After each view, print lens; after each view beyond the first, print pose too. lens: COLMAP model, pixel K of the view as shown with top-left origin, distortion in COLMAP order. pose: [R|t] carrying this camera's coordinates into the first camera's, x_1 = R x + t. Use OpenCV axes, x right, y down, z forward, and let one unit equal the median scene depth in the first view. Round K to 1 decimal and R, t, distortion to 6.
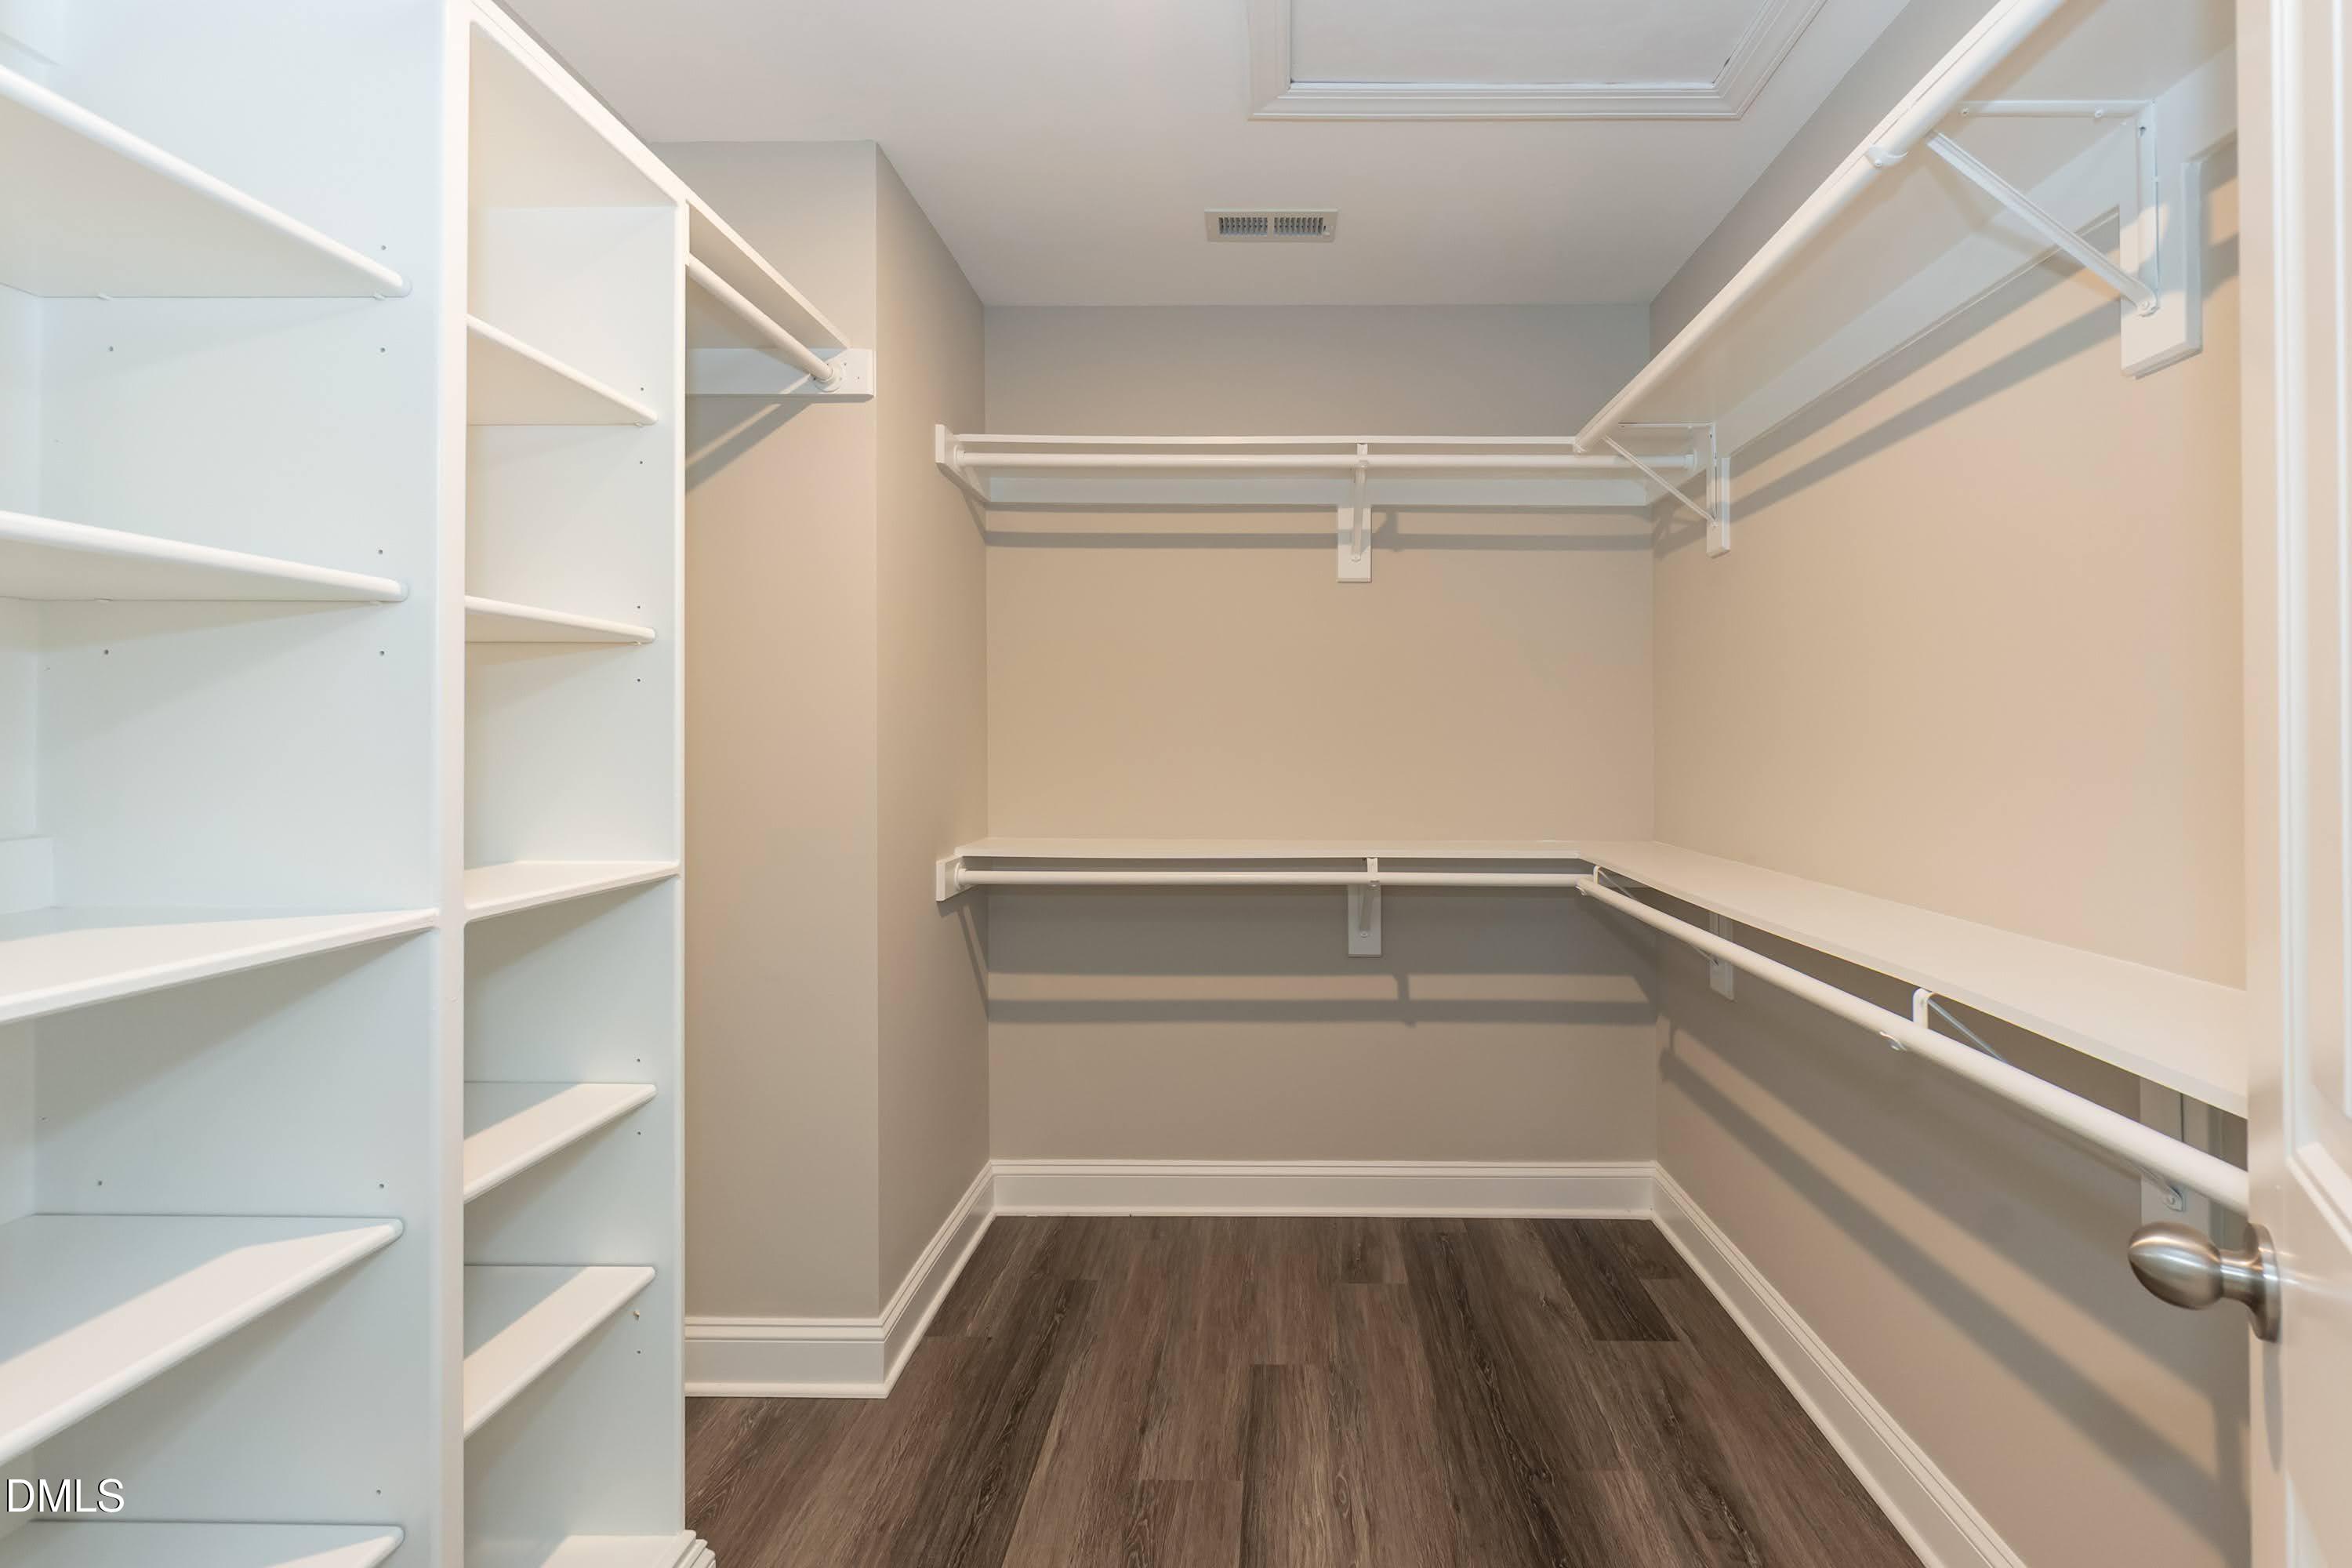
lens RADIAL K [[1043.2, 0, 1220.0], [0, 1043.2, 733.7], [0, 0, 1]] dist [-0.004397, 0.001194]
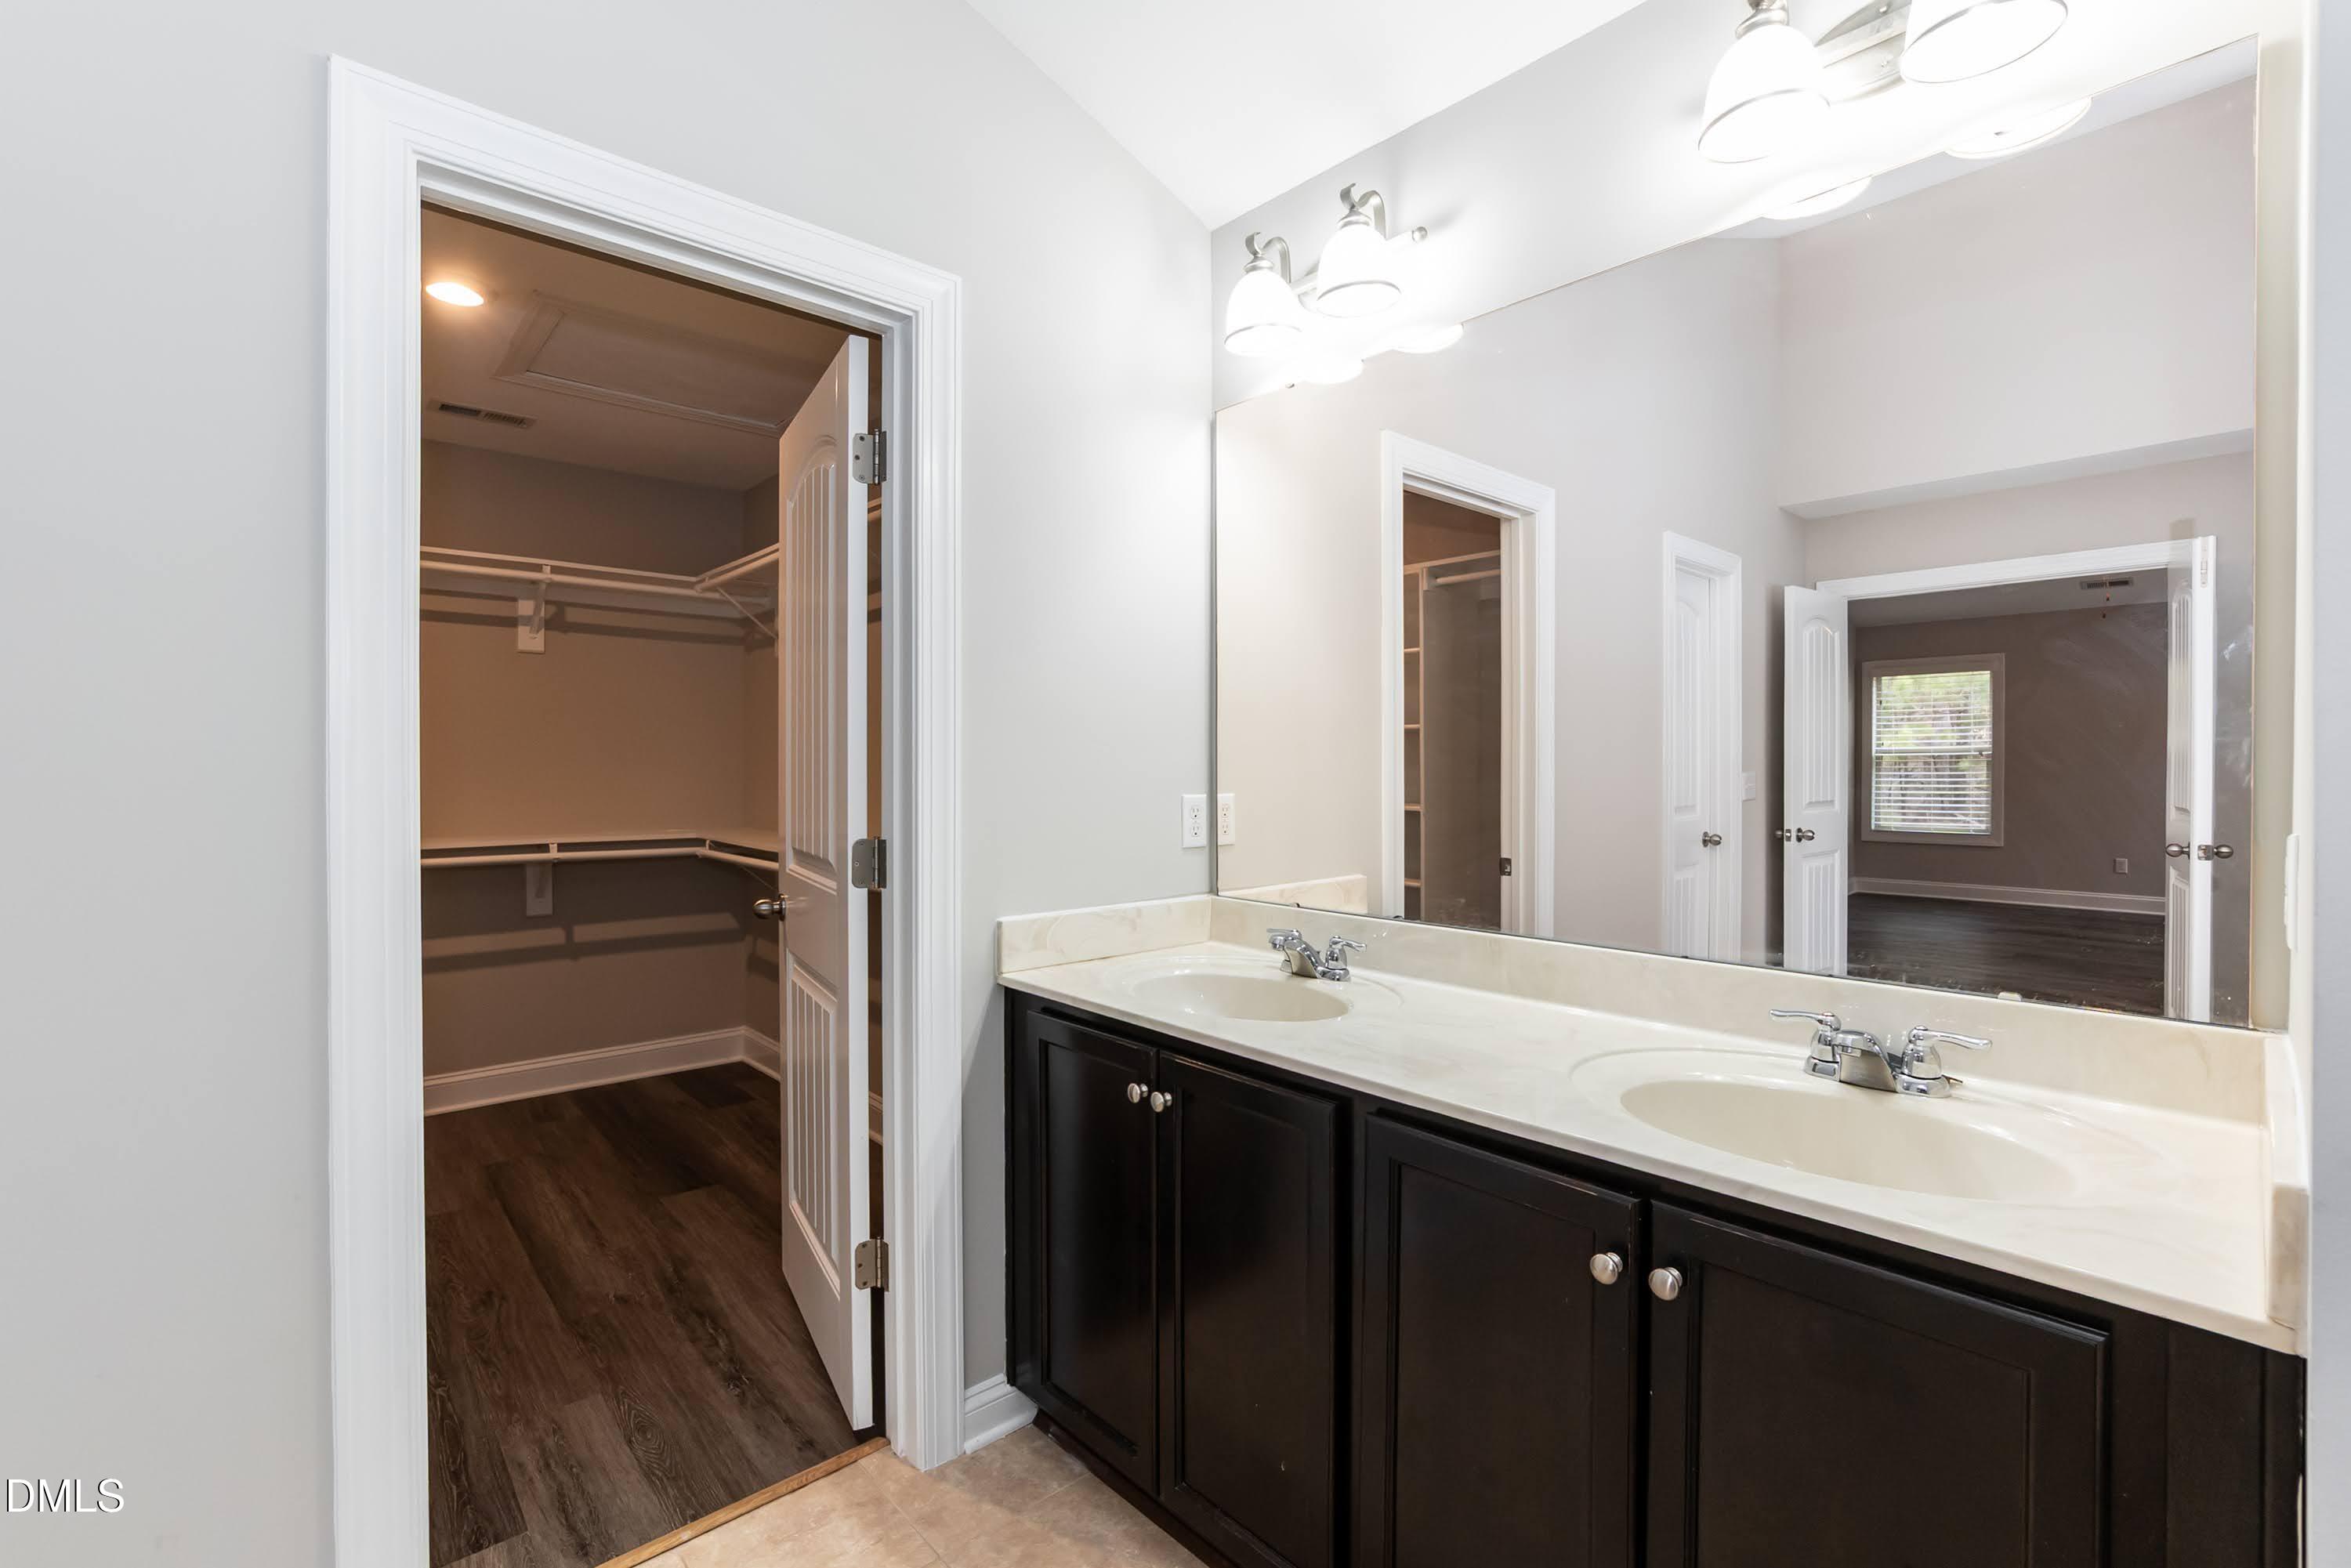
lens RADIAL K [[1042.7, 0, 1180.9], [0, 1042.7, 781.4], [0, 0, 1]] dist [-0.004397, 0.001194]
pose [[0.704354, -0.004818, 0.709833, -0.256909], [-0.008231, 0.999854, 0.014954, 0.001179], [-0.709801, -0.016376, 0.704212, -0.631690]]
